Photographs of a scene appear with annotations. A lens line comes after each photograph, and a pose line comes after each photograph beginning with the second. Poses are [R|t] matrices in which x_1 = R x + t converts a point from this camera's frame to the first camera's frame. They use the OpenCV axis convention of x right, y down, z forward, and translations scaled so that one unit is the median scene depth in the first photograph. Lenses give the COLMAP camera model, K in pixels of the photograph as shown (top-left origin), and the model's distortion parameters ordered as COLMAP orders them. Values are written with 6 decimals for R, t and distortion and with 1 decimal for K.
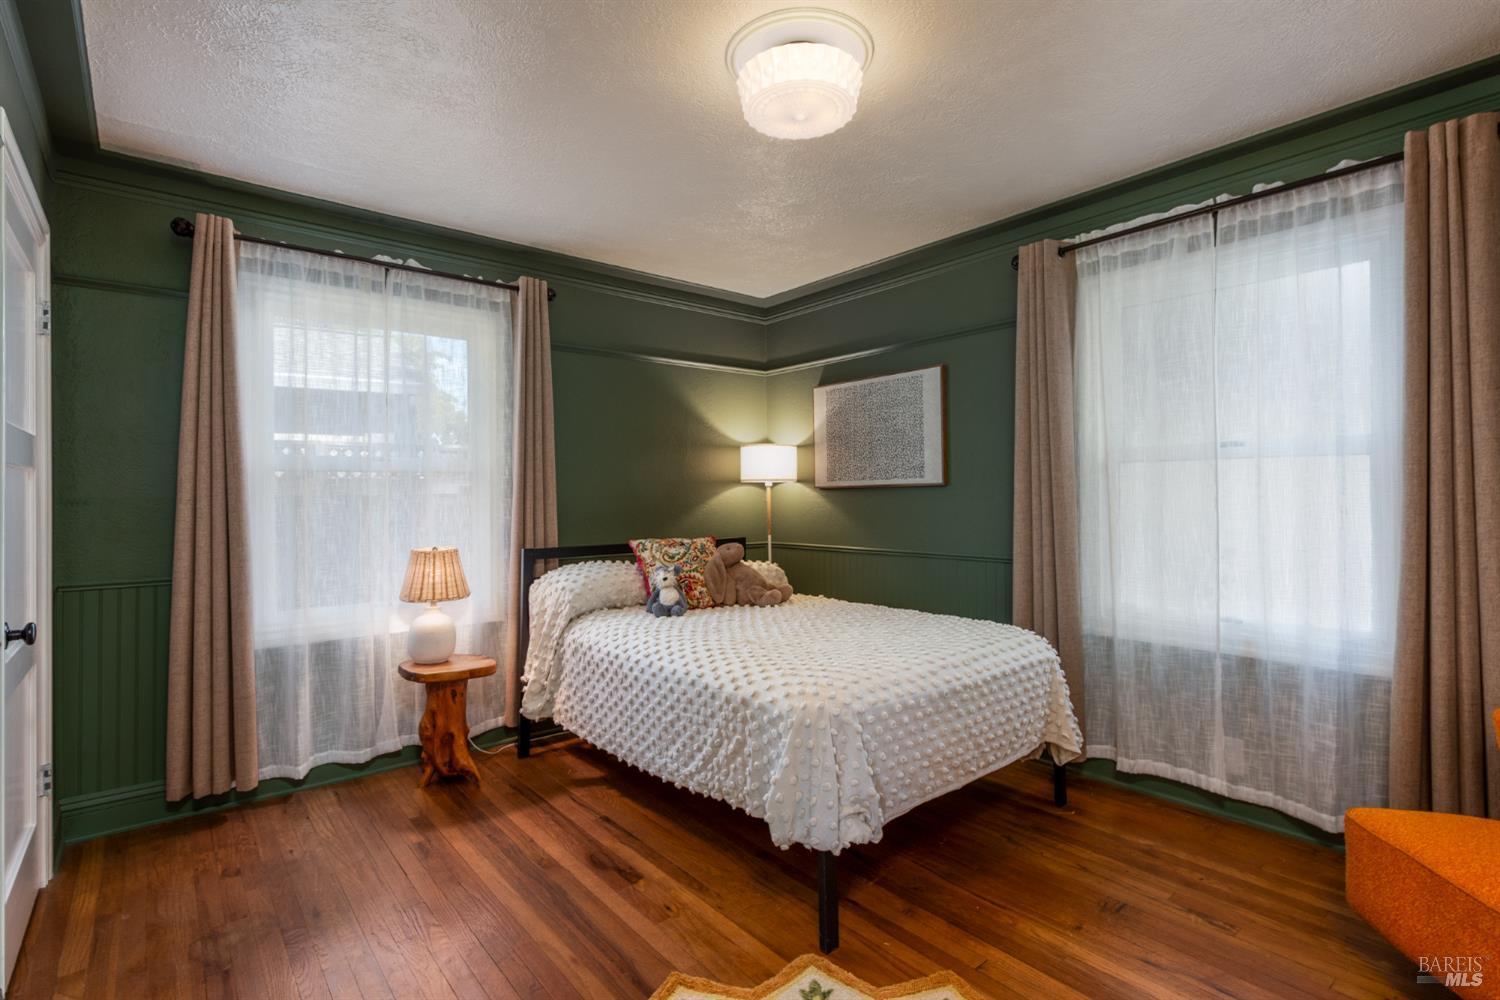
lens RADIAL K [[728.3, 0, 750.0], [0, 728.3, 500.0], [0, 0, 1]] dist [-0.000540, -0.000004]
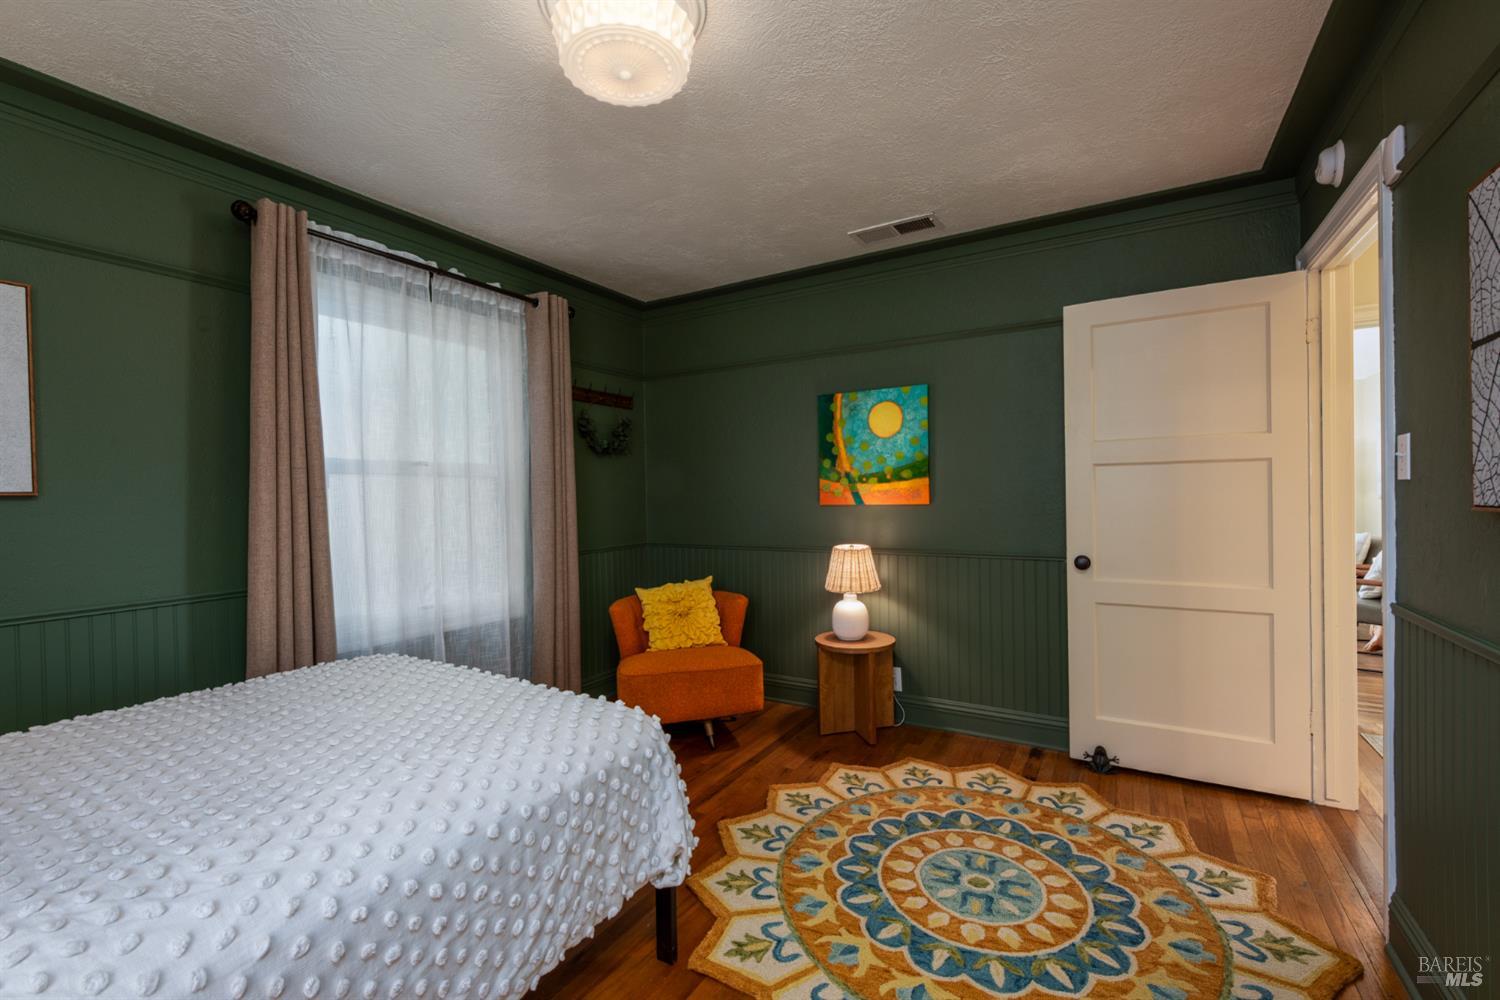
lens RADIAL K [[669.6, 0, 746.0], [0, 669.6, 497.6], [0, 0, 1]] dist [0.000378, -0.000242]
pose [[-0.351066, 0.008164, 0.936315, -0.575612], [0.021630, 0.999766, -0.000608, -0.007552], [-0.936101, 0.020039, -0.351160, 0.882335]]
